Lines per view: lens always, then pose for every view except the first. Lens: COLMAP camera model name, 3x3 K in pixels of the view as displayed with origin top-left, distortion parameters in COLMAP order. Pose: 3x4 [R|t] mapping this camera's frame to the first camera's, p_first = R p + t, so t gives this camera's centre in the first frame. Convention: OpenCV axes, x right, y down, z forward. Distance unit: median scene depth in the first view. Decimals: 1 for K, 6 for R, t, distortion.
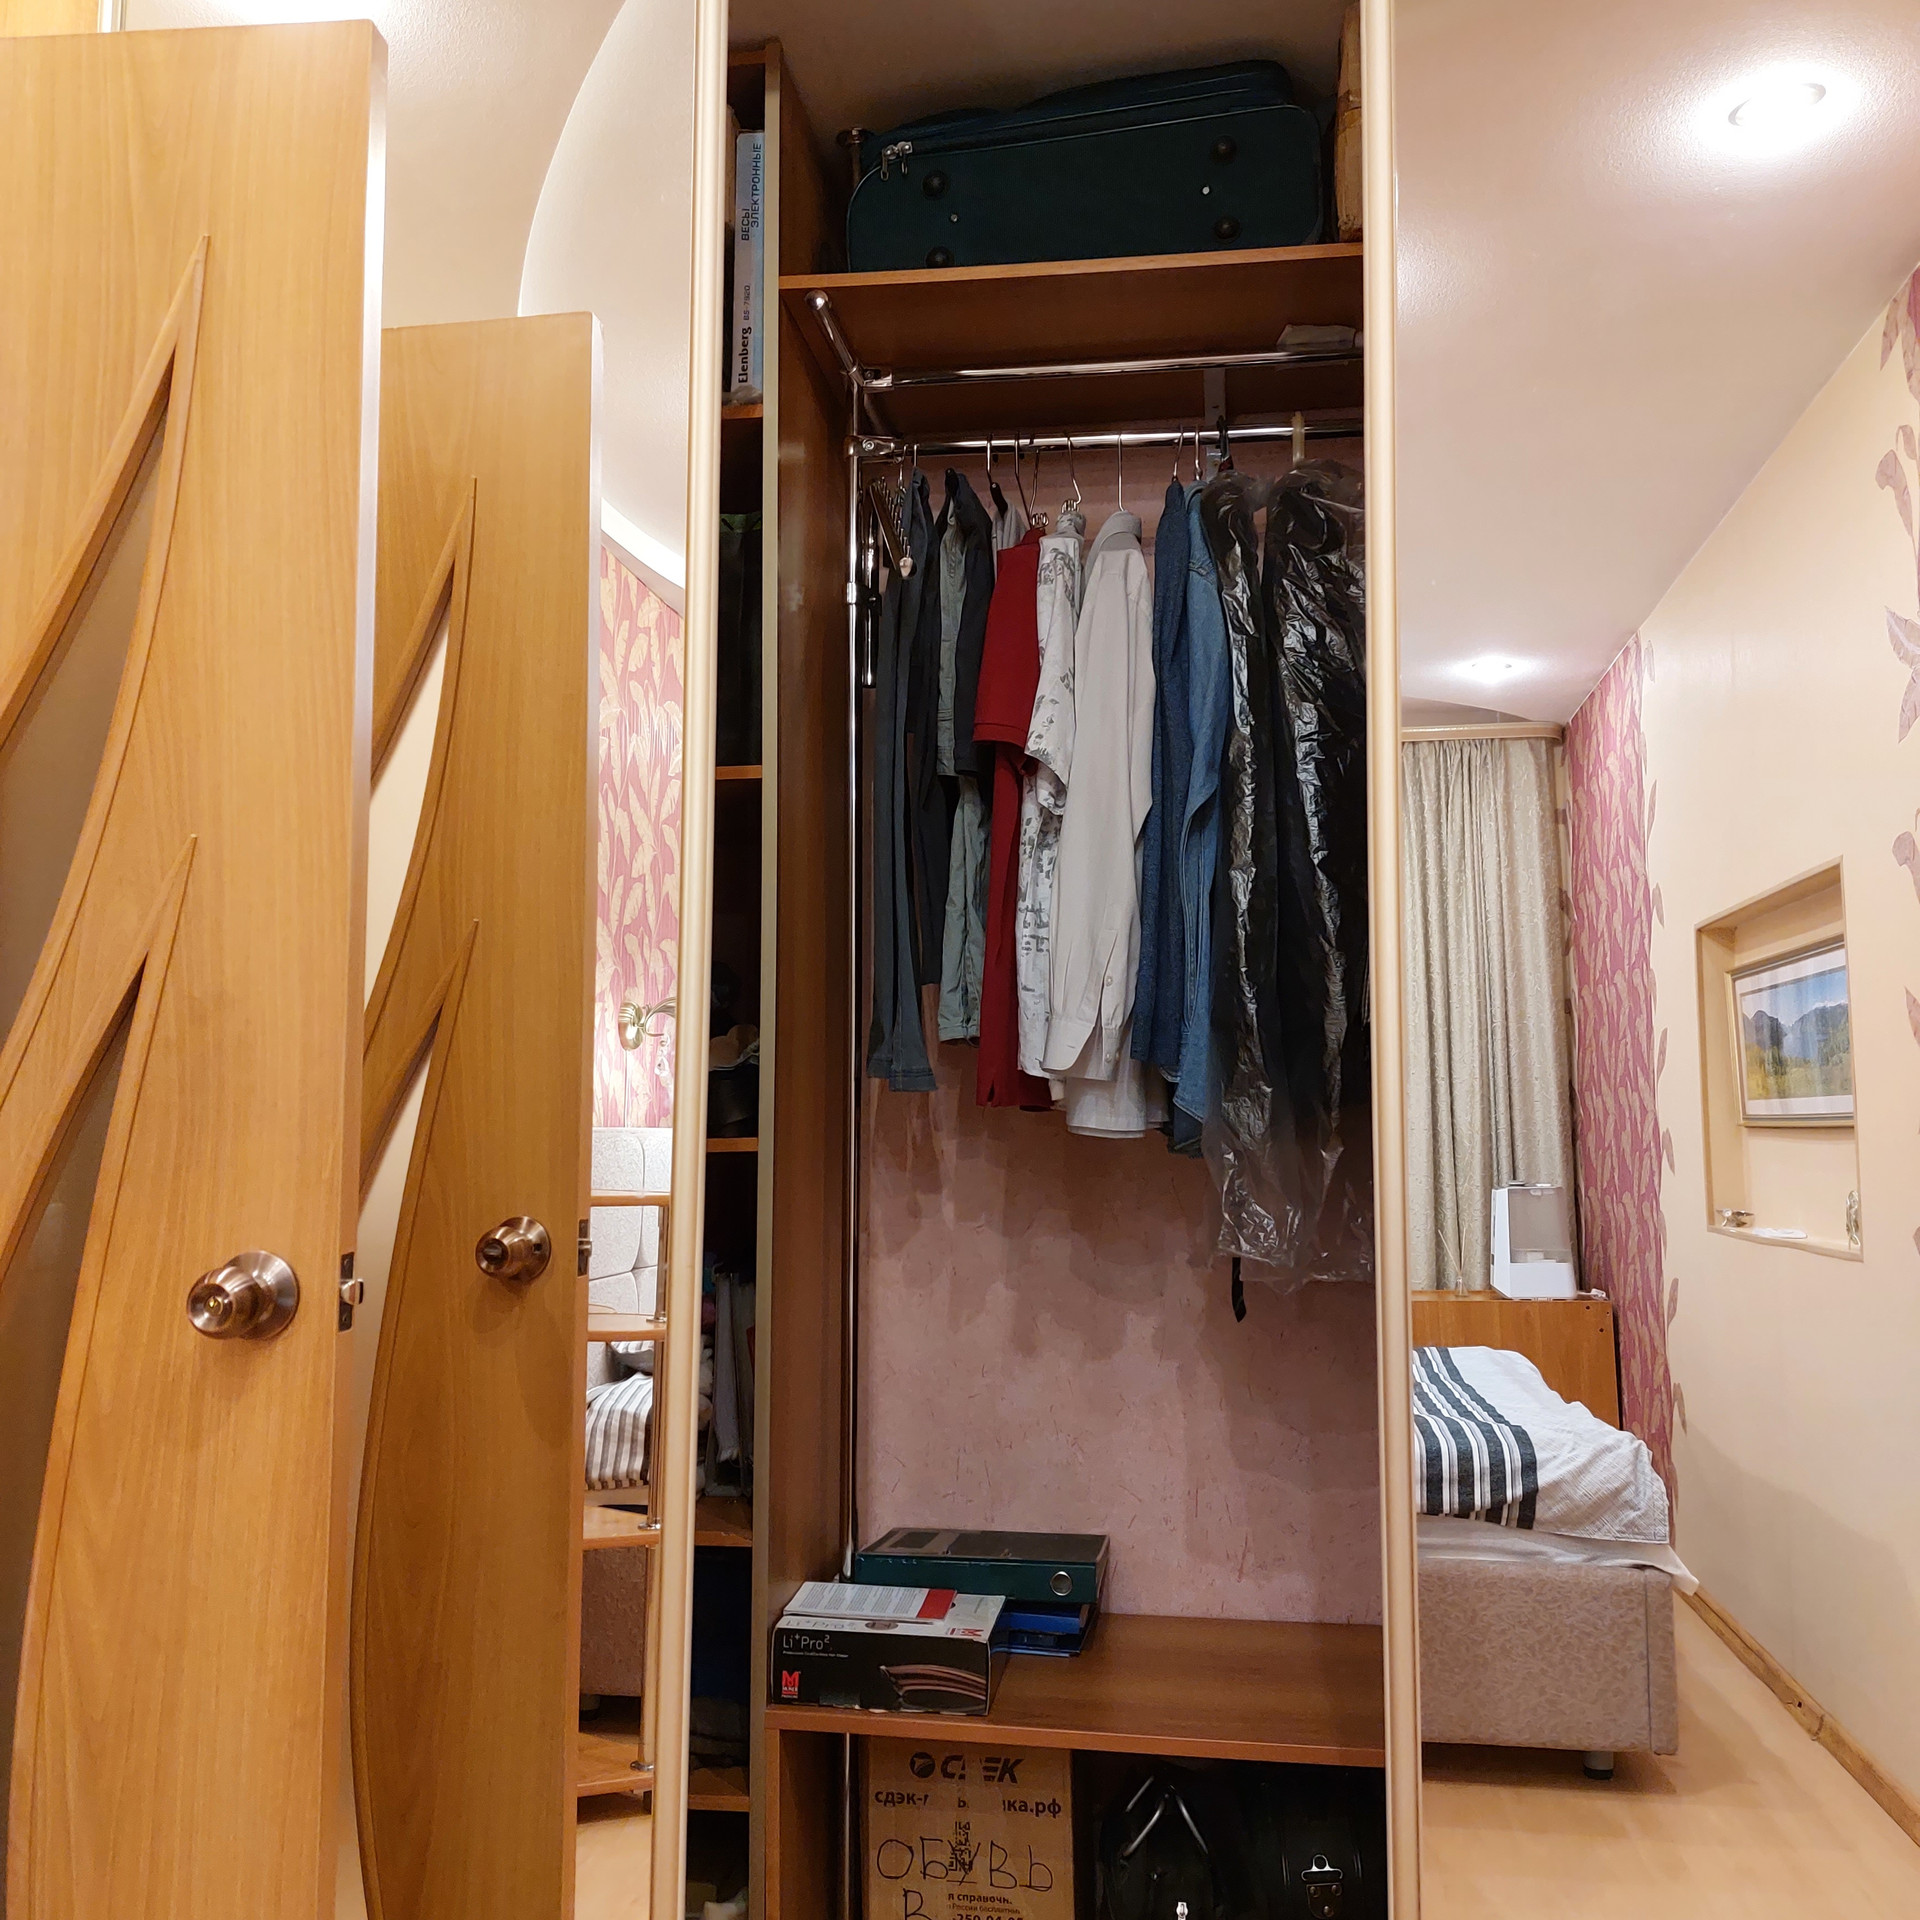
lens RADIAL K [[1815.4, 0, 940.5], [0, 1815.4, 969.8], [0, 0, 1]] dist [0.037483, 0.000000]
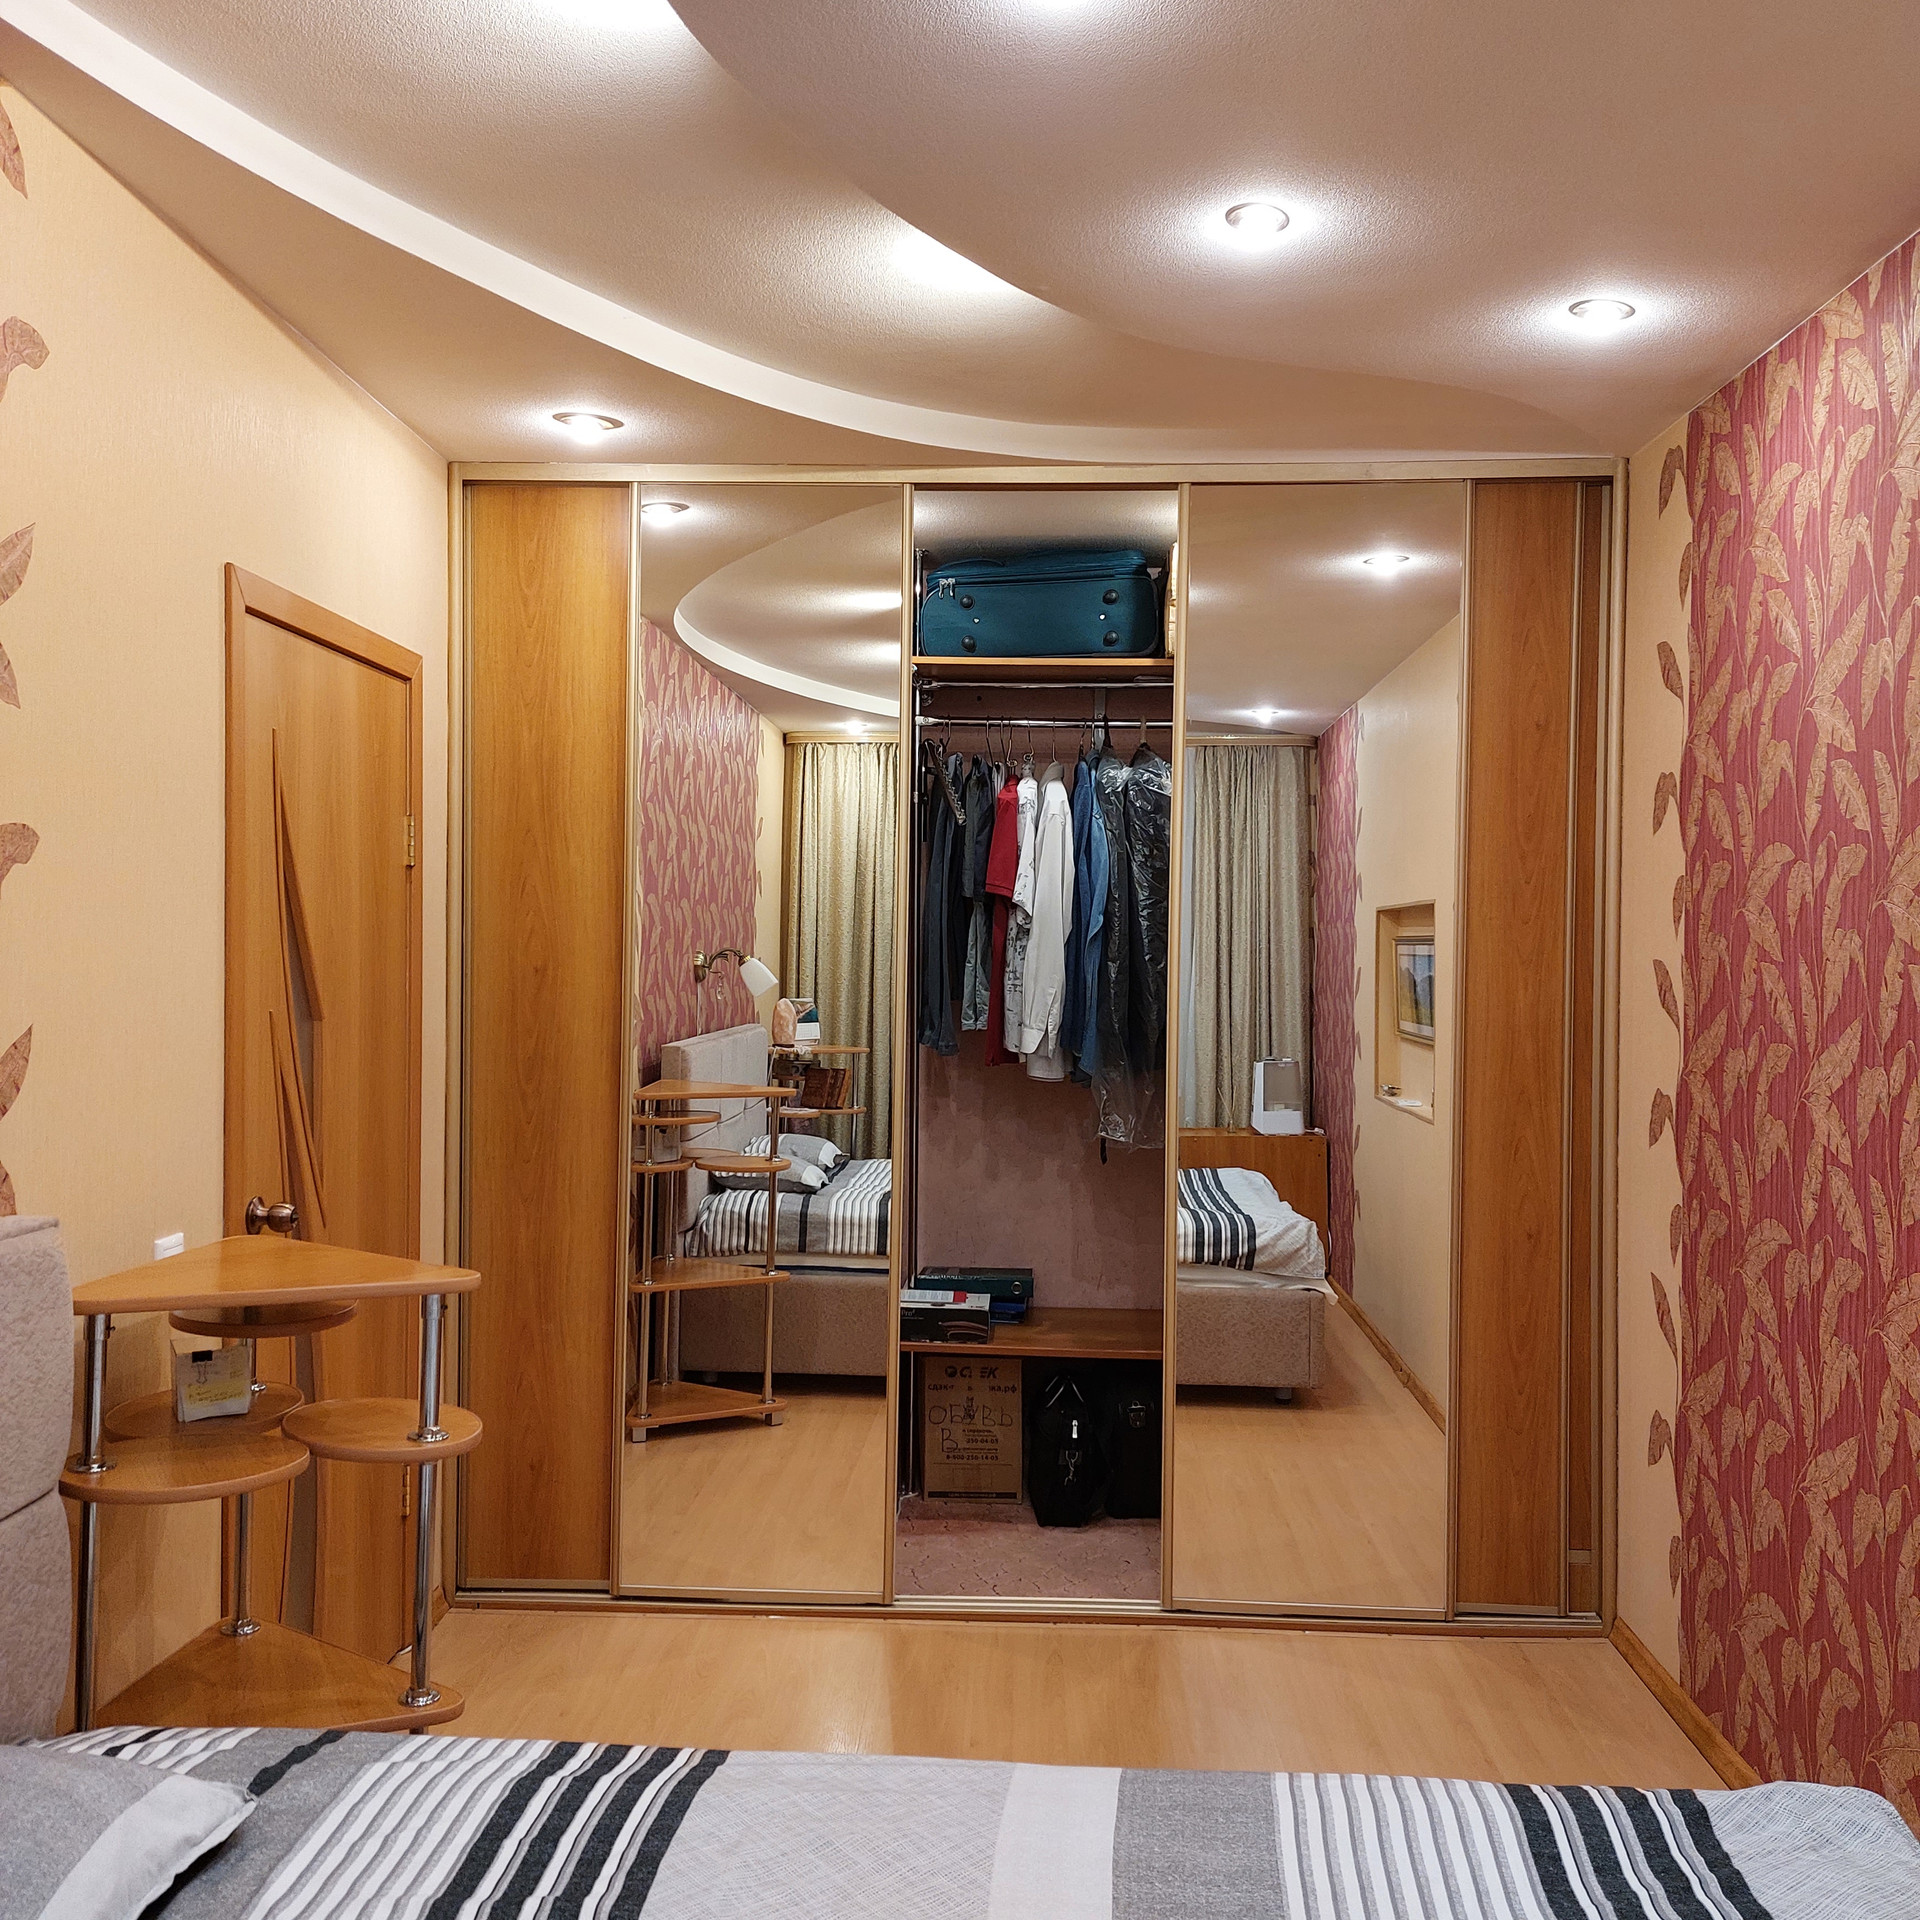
lens RADIAL K [[1815.4, 0, 946.7], [0, 1815.4, 959.0], [0, 0, 1]] dist [0.037483, 0.000000]
pose [[0.994883, 0.006980, 0.100794, -0.161940], [-0.016750, 0.995200, 0.096417, -0.170728], [-0.099637, -0.097612, 0.990224, -0.728562]]
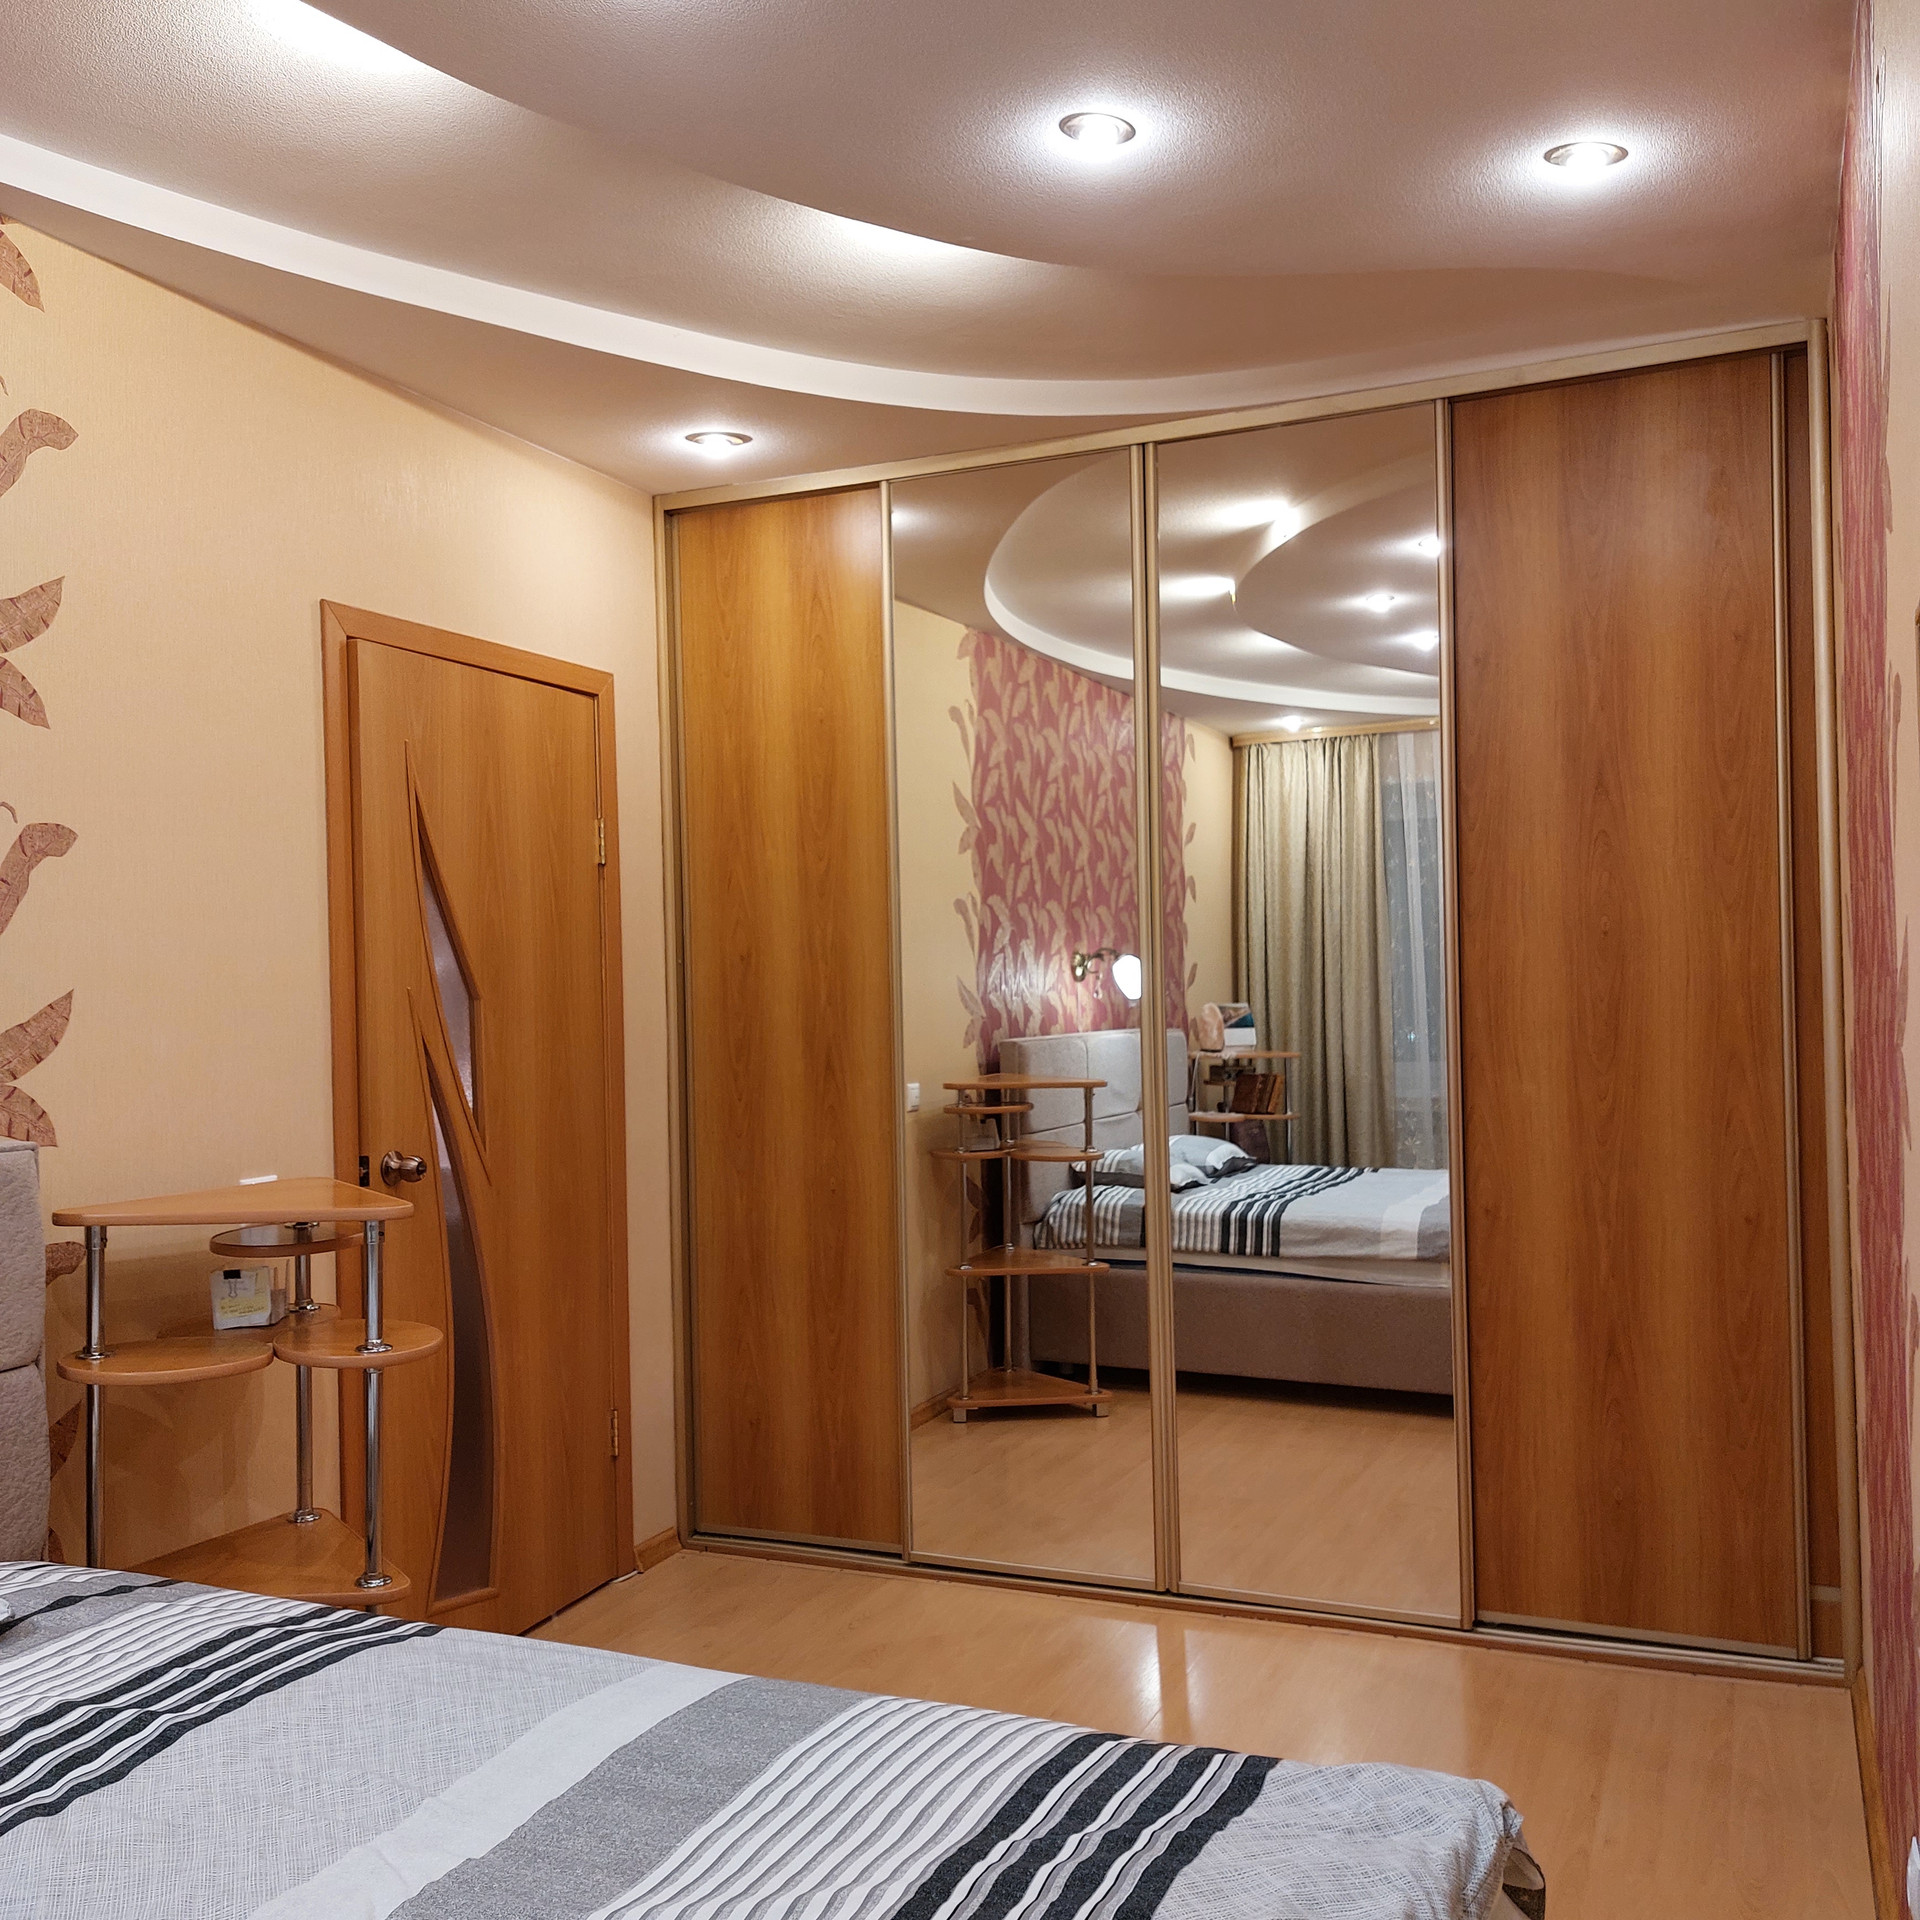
lens RADIAL K [[1815.4, 0, 943.7], [0, 1815.4, 968.7], [0, 0, 1]] dist [0.037483, 0.000000]
pose [[0.964891, -0.025083, -0.261448, 0.168727], [0.047314, 0.995744, 0.079084, -0.129981], [0.258352, -0.088678, 0.961972, -0.711944]]
